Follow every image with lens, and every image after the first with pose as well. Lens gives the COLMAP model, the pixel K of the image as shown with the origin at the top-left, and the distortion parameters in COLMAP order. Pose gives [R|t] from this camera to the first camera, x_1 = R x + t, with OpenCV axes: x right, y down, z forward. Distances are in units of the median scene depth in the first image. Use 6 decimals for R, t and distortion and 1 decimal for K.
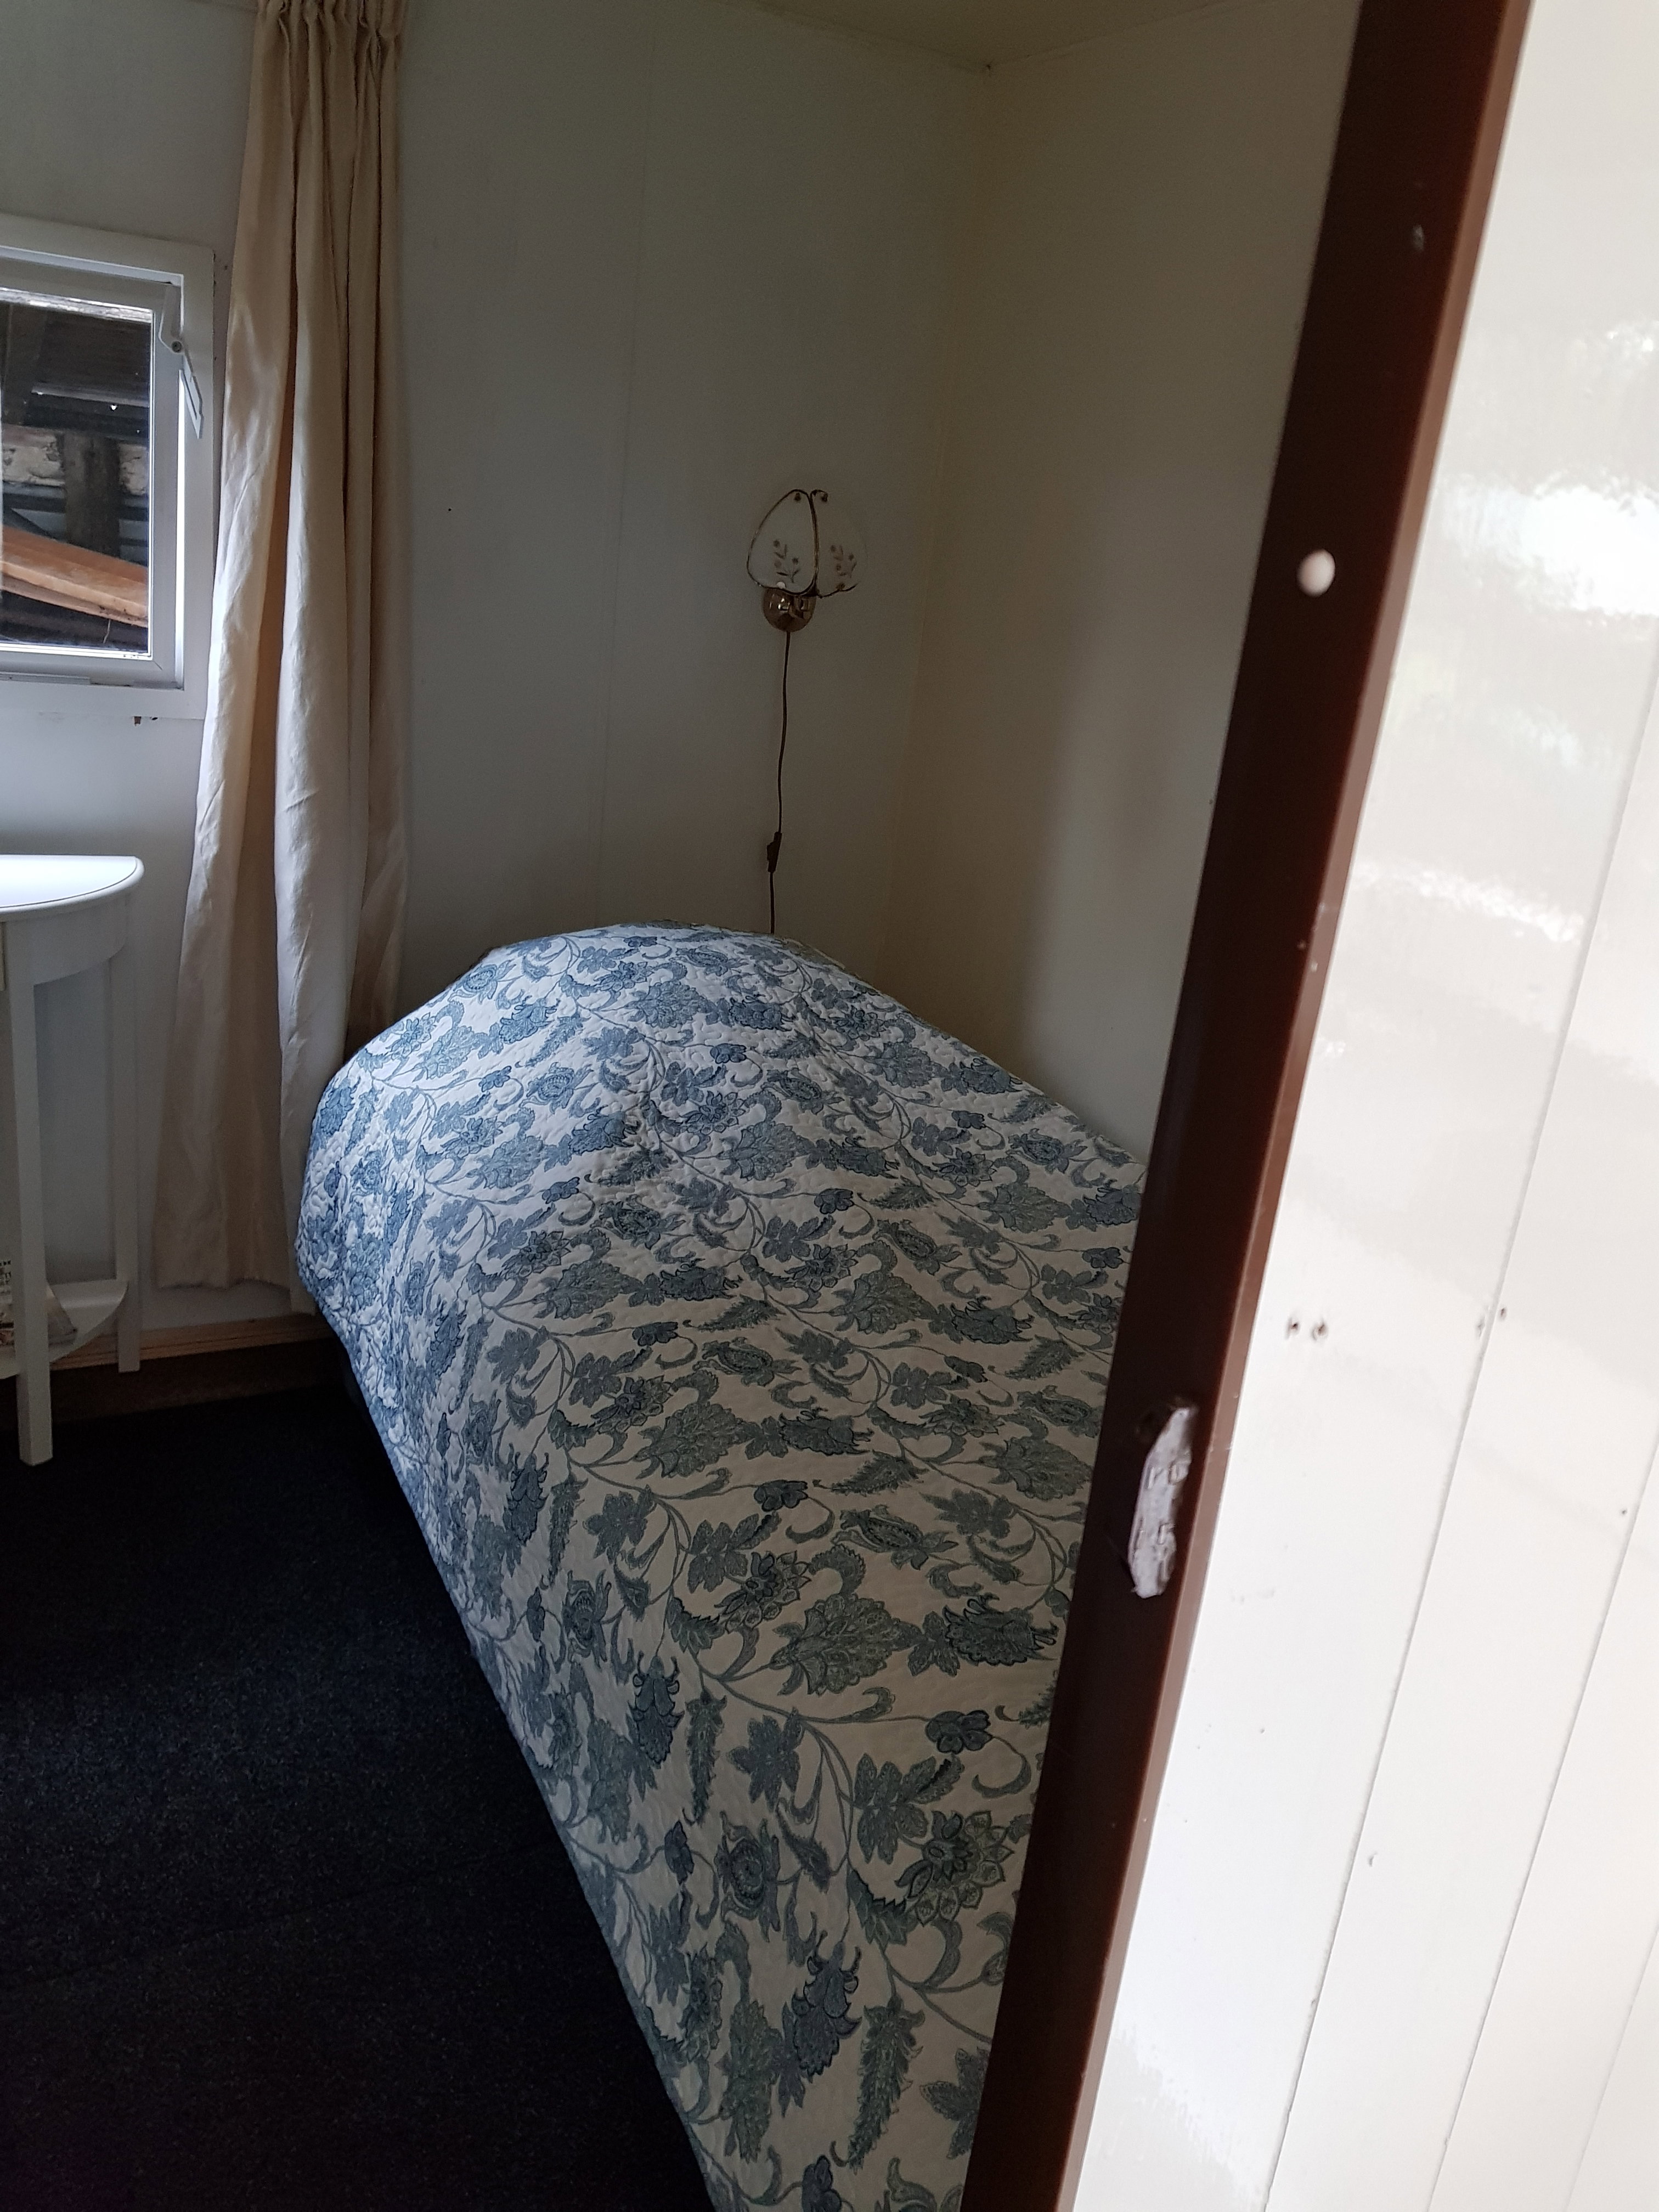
lens RADIAL K [[1690.5, 0, 840.5], [0, 1690.5, 1091.1], [0, 0, 1]] dist [0.015579, -0.002966]
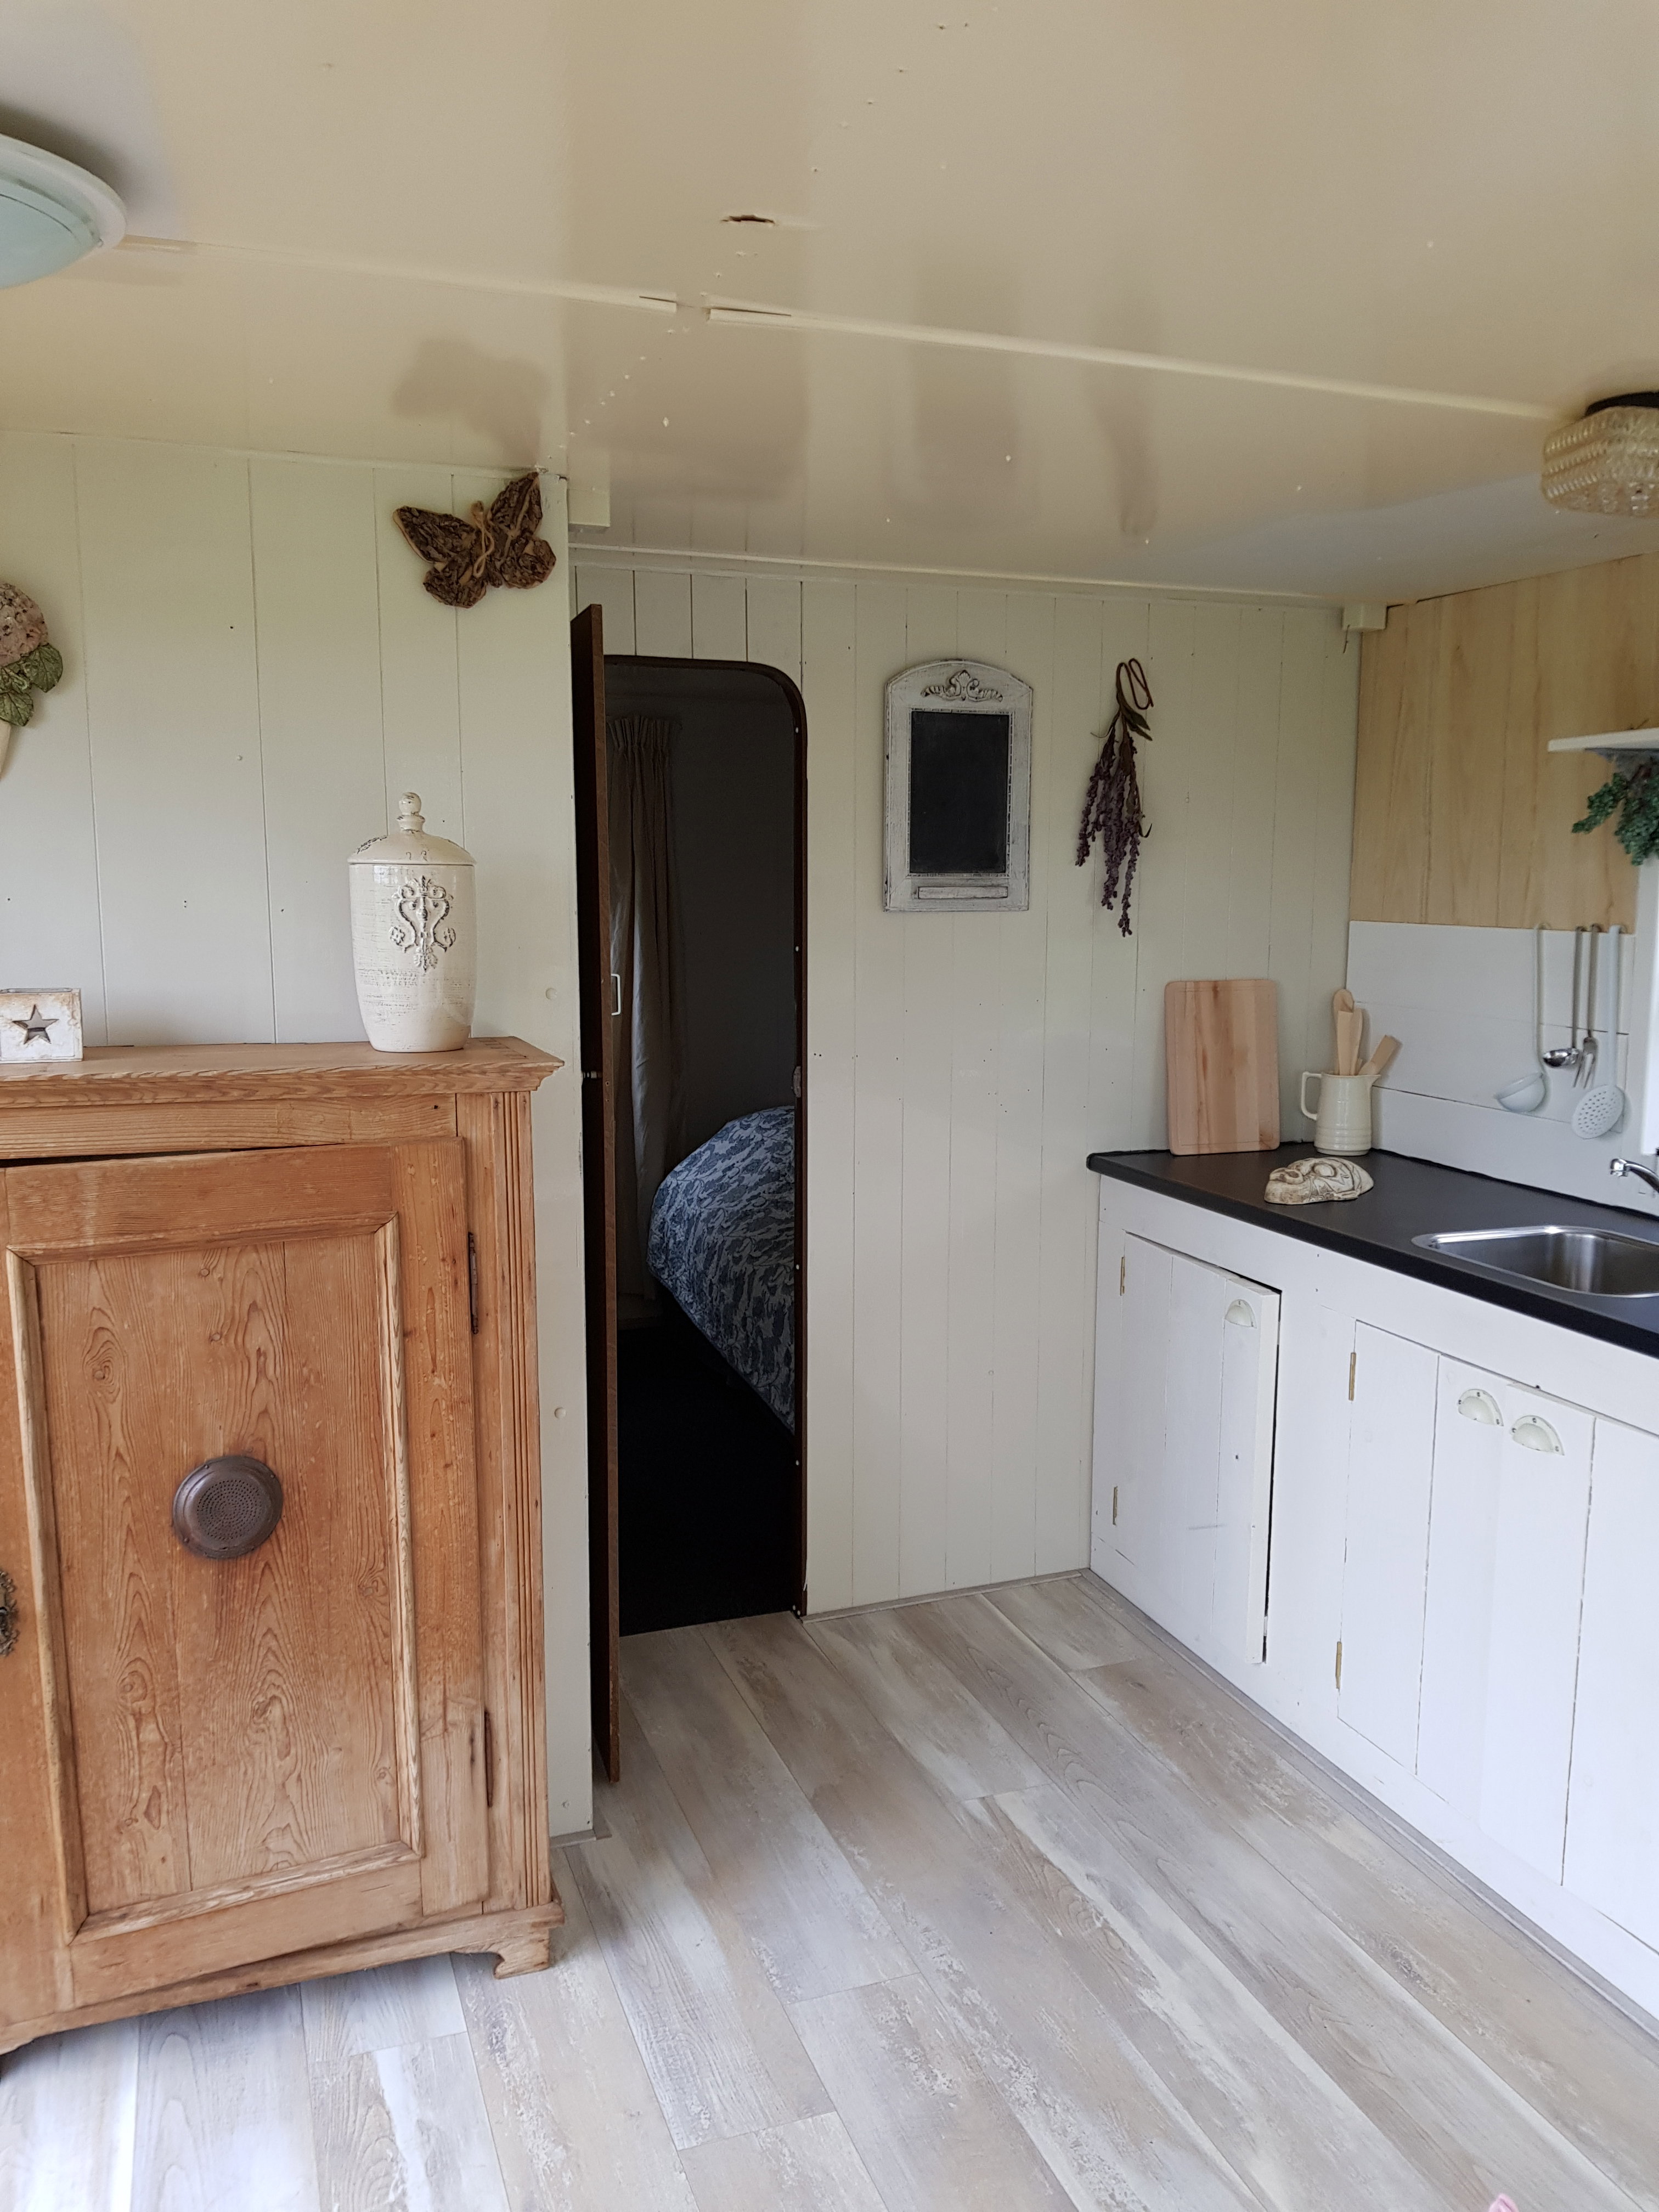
lens RADIAL K [[1690.5, 0, 828.0], [0, 1690.5, 1111.0], [0, 0, 1]] dist [0.015579, -0.002966]
pose [[0.982258, -0.091574, -0.163658, 0.308101], [0.058086, 0.978319, -0.198791, 0.374818], [0.178314, 0.185758, 0.966280, -1.197019]]
